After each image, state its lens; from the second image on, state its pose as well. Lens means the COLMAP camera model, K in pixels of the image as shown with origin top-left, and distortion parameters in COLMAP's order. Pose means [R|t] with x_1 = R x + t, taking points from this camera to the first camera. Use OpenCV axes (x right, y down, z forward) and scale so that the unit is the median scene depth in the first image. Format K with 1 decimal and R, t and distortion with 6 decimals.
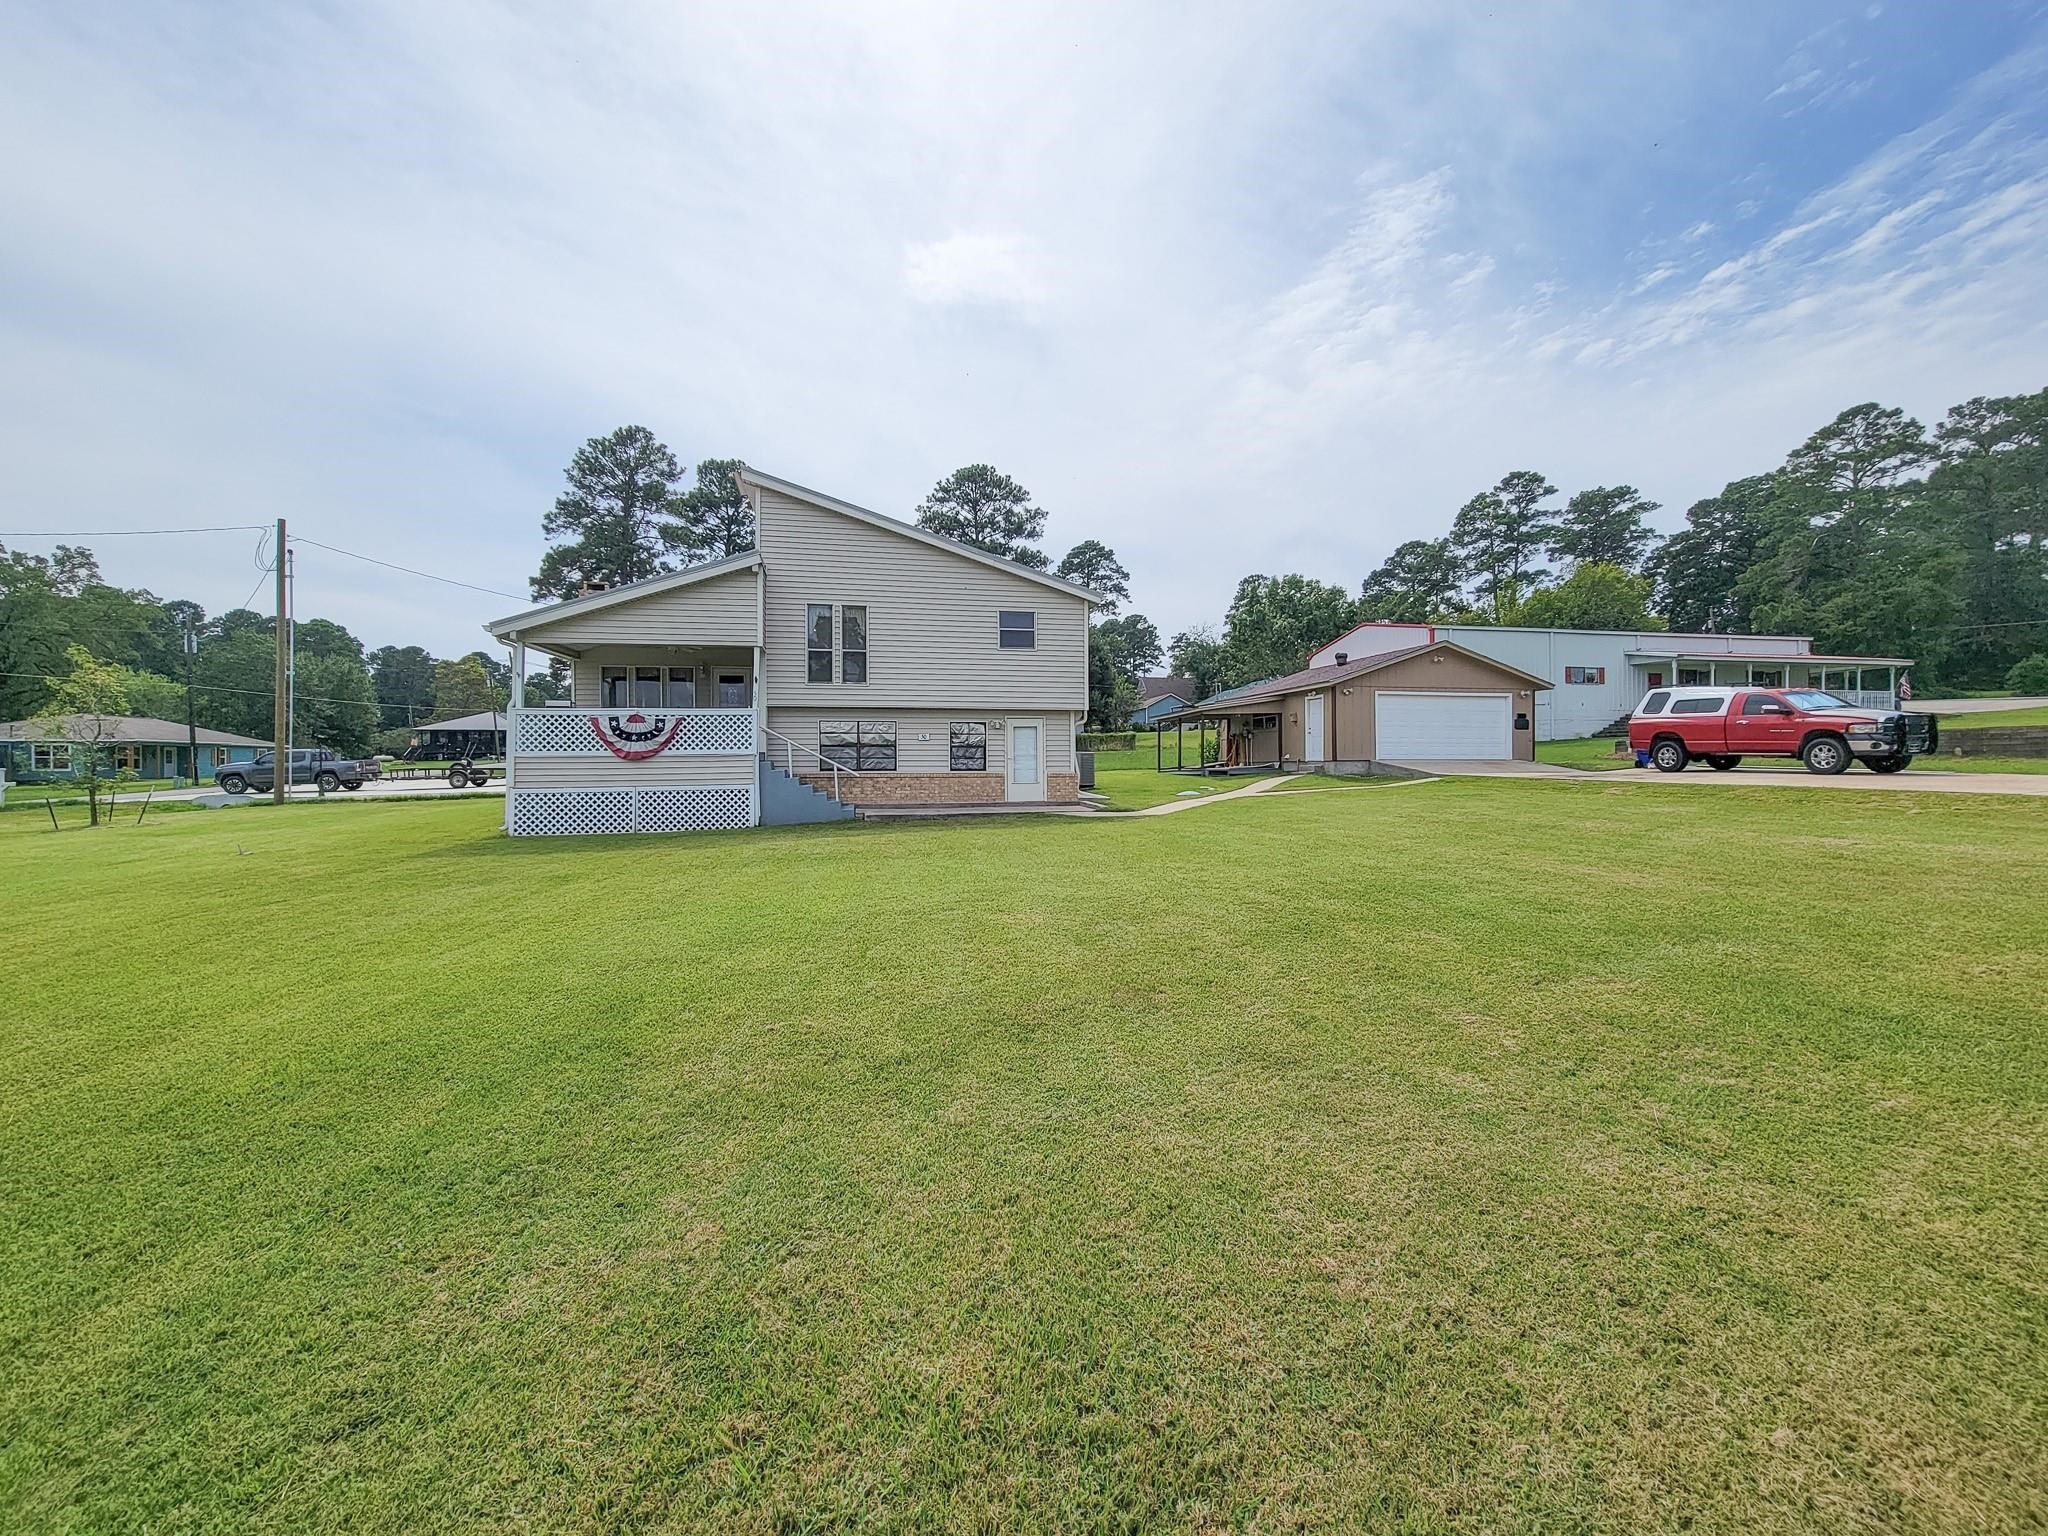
lens RADIAL K [[836.3, 0, 1024.0], [0, 836.3, 768.0], [0, 0, 1]] dist [0.001942, -0.003575]
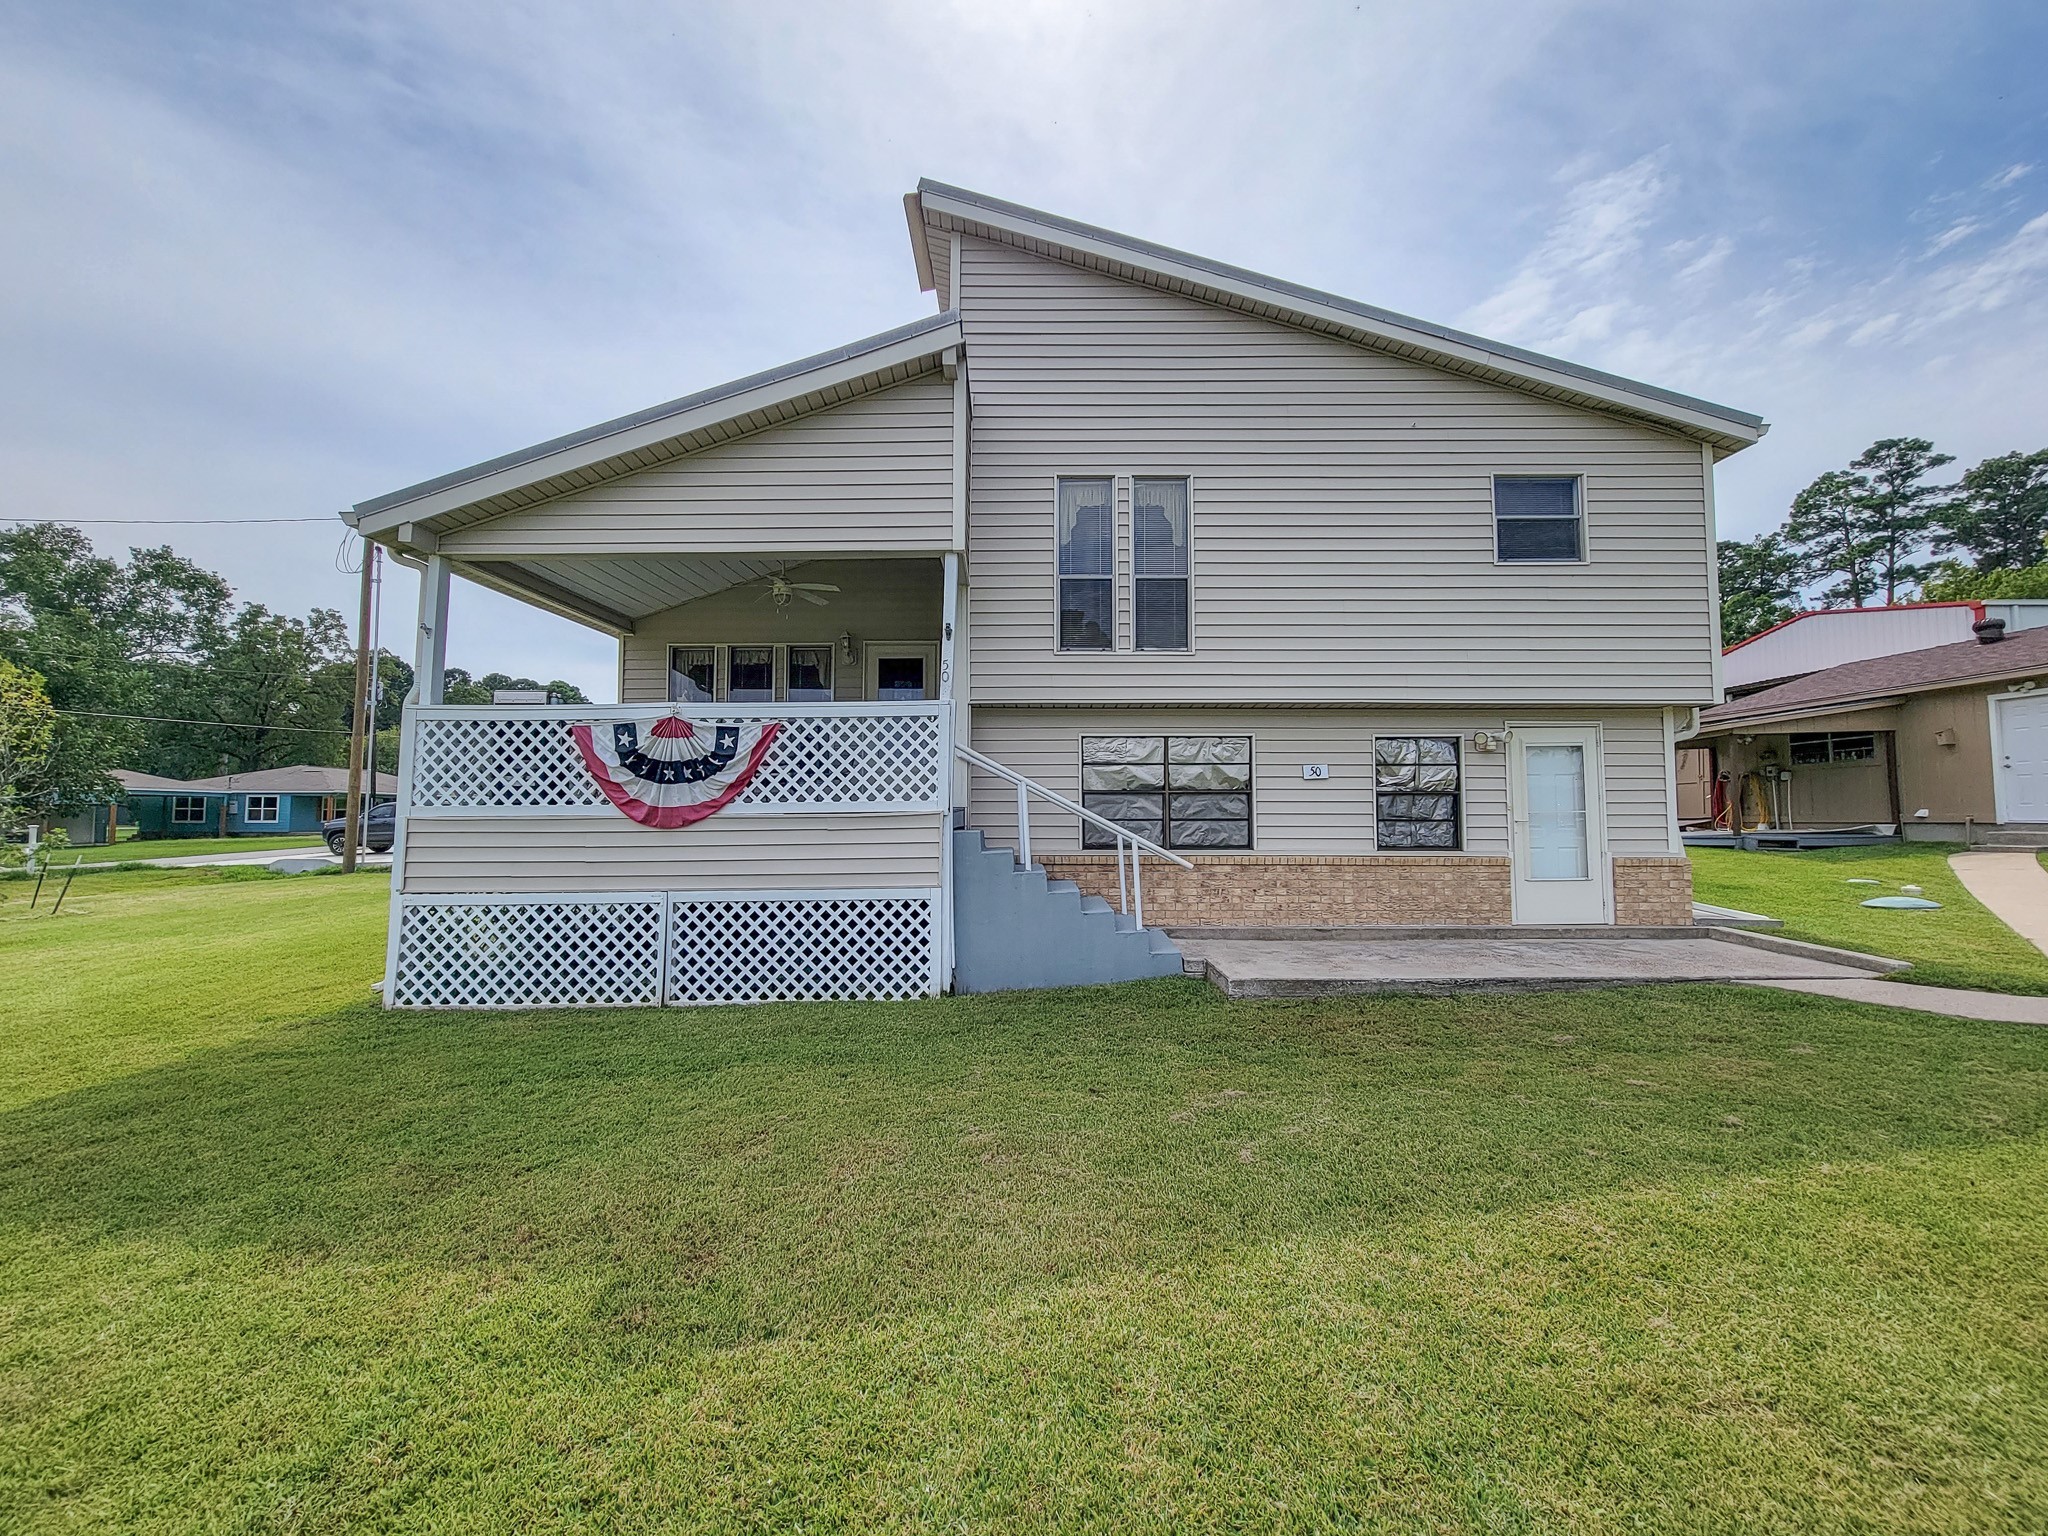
lens RADIAL K [[836.3, 0, 1024.0], [0, 836.3, 768.0], [0, 0, 1]] dist [0.001942, -0.003575]
pose [[0.977287, -0.009336, -0.211715, -0.054015], [-0.003397, 0.998211, -0.059696, -0.003868], [0.211893, 0.059059, 0.975507, 0.167149]]
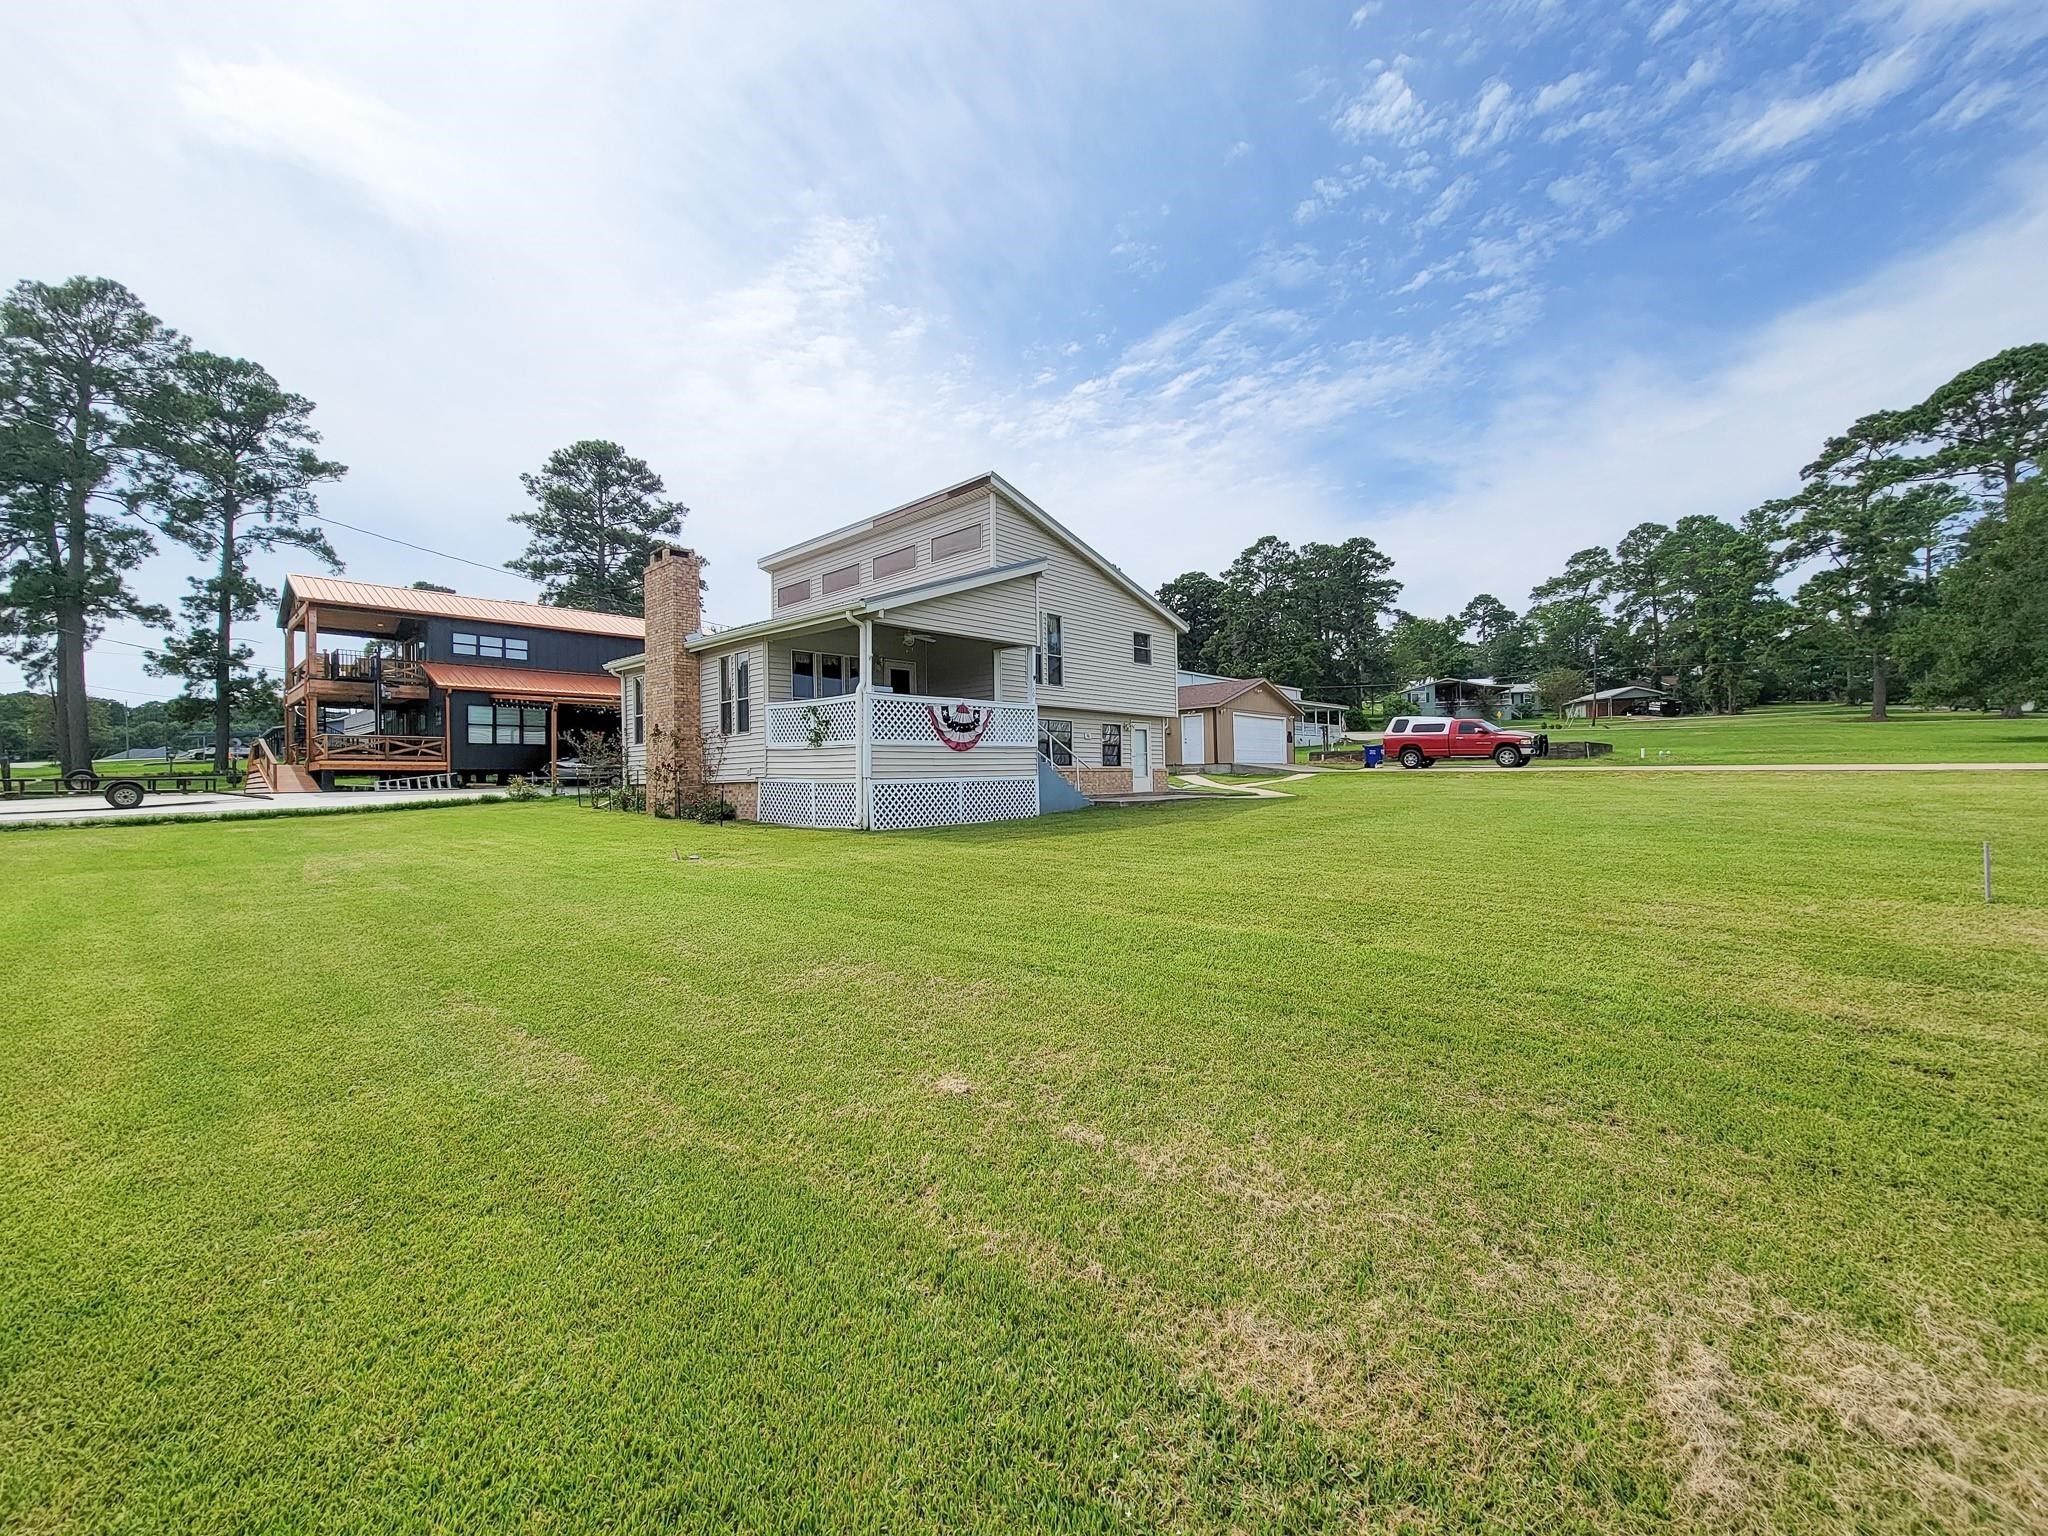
lens RADIAL K [[829.7, 0, 1031.3], [0, 829.7, 726.0], [0, 0, 1]] dist [0.008471, -0.005883]
pose [[0.813563, 0.029370, 0.580734, -0.256935], [0.013877, 0.997459, -0.069885, 0.008308], [-0.581311, 0.064914, 0.811088, 0.040565]]
